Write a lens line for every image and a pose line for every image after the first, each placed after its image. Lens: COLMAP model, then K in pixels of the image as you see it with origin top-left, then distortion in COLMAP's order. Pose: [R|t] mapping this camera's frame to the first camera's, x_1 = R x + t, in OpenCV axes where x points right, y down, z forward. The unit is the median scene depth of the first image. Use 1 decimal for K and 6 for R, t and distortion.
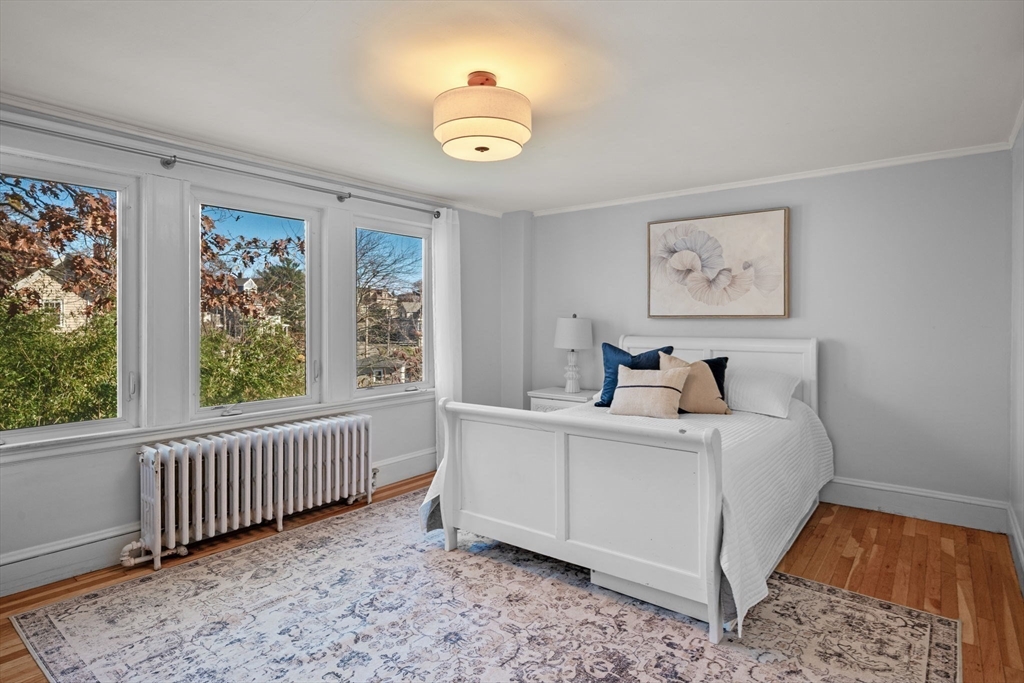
lens RADIAL K [[546.8, 0, 511.0], [0, 546.8, 333.2], [0, 0, 1]] dist [0.000633, 0.000733]
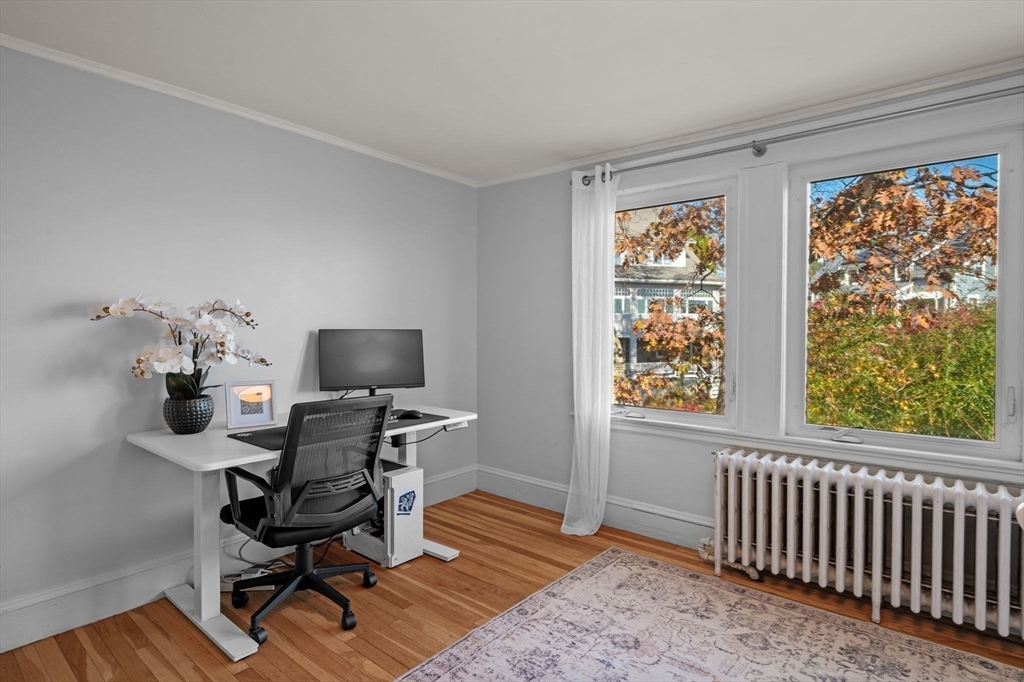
lens RADIAL K [[525.4, 0, 511.0], [0, 525.4, 341.0], [0, 0, 1]] dist [0.003606, -0.000784]
pose [[-0.021678, 0.018440, -0.999595, 0.288331], [-0.013207, 0.999737, 0.018729, 0.001217], [0.999678, 0.013608, -0.021429, 0.641016]]
